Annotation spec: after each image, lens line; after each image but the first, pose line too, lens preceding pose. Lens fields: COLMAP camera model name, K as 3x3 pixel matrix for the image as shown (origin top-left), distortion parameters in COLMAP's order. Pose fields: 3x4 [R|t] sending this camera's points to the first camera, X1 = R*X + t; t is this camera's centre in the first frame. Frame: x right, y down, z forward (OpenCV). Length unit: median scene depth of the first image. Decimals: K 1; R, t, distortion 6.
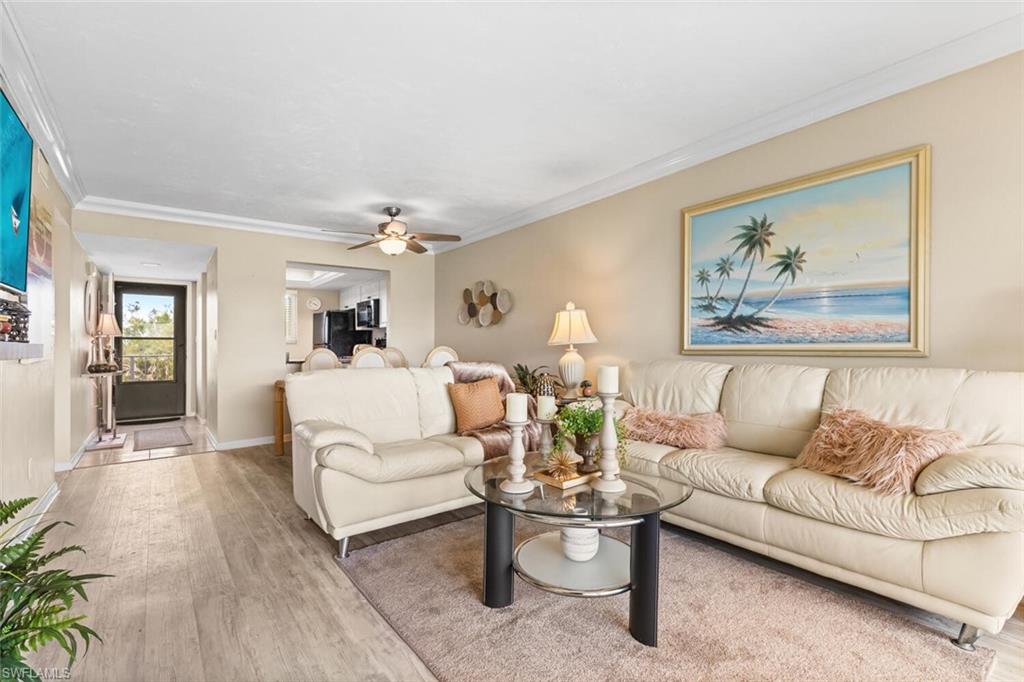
lens RADIAL K [[462.9, 0, 517.0], [0, 462.9, 349.7], [0, 0, 1]] dist [0.002411, 0.001278]
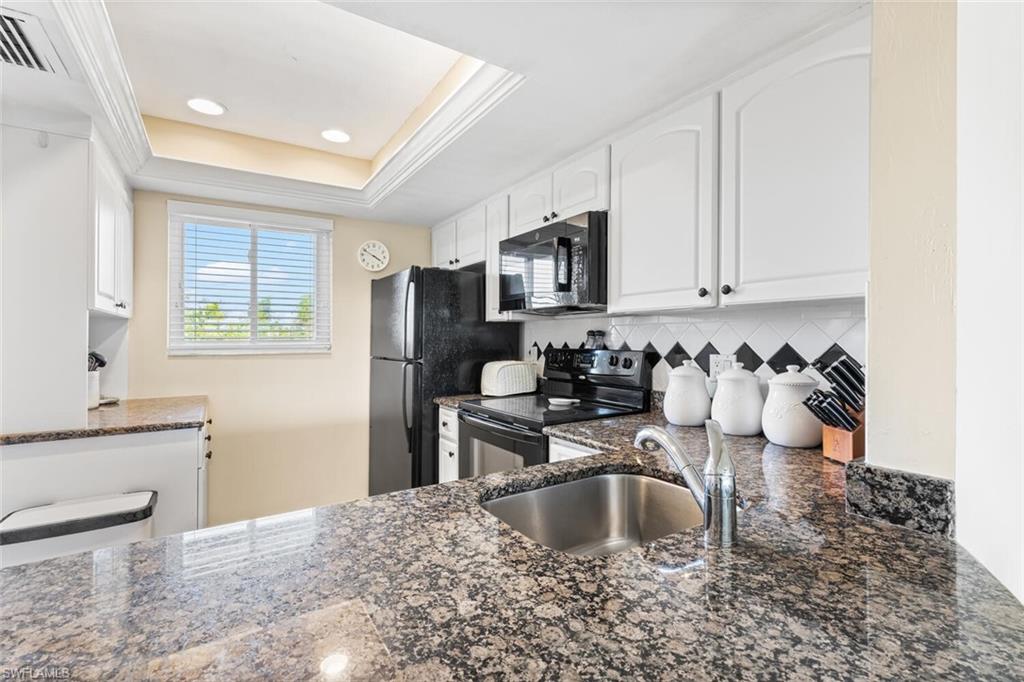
lens RADIAL K [[462.9, 0, 513.3], [0, 462.9, 336.8], [0, 0, 1]] dist [0.002411, 0.001278]
pose [[0.995698, 0.008622, -0.092253, -0.744559], [-0.009244, 0.999937, -0.006314, -0.071493], [0.092193, 0.007140, 0.995716, 1.625129]]
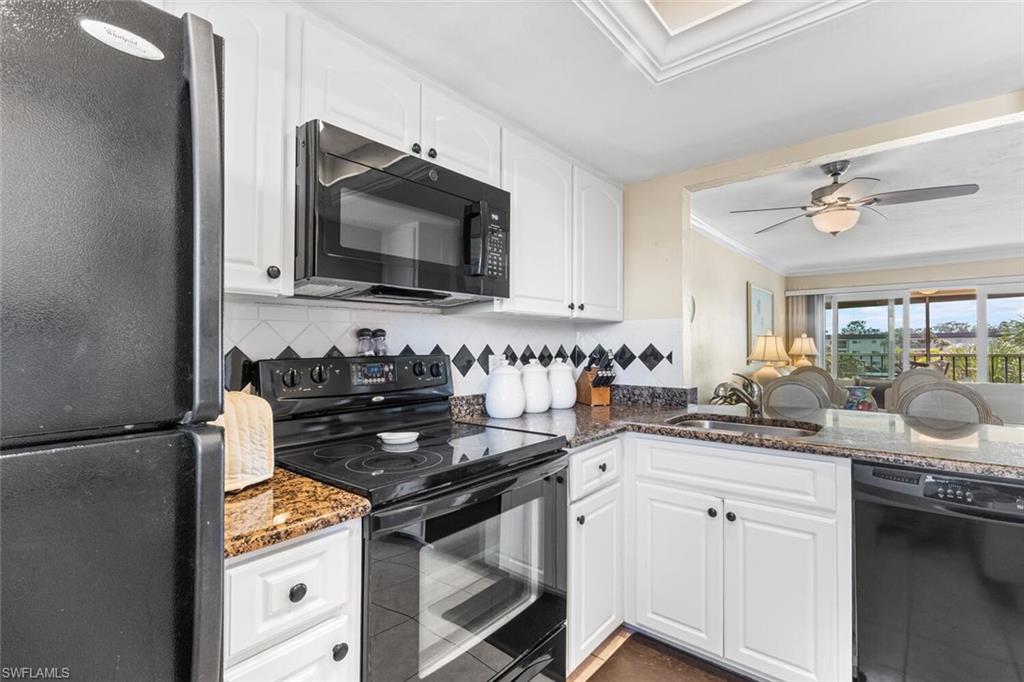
lens RADIAL K [[462.9, 0, 523.0], [0, 462.9, 340.5], [0, 0, 1]] dist [0.002411, 0.001278]
pose [[-0.213213, 0.022532, 0.976746, -1.229260], [0.013162, 0.999710, -0.020189, -0.061571], [-0.976917, 0.008551, -0.213448, 2.350851]]
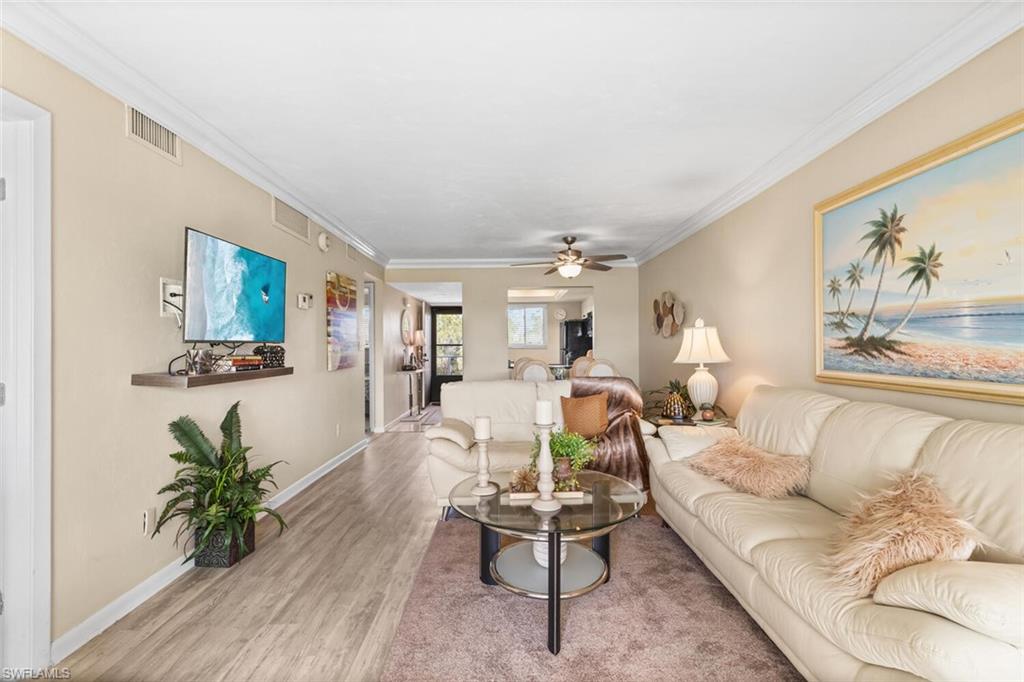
lens RADIAL K [[462.9, 0, 512.8], [0, 462.9, 335.6], [0, 0, 1]] dist [0.002411, 0.001278]
pose [[0.792280, -0.009328, -0.610087, 0.464436], [-0.004297, 0.999773, -0.020867, -0.055113], [0.610143, 0.019155, 0.792060, 0.018612]]
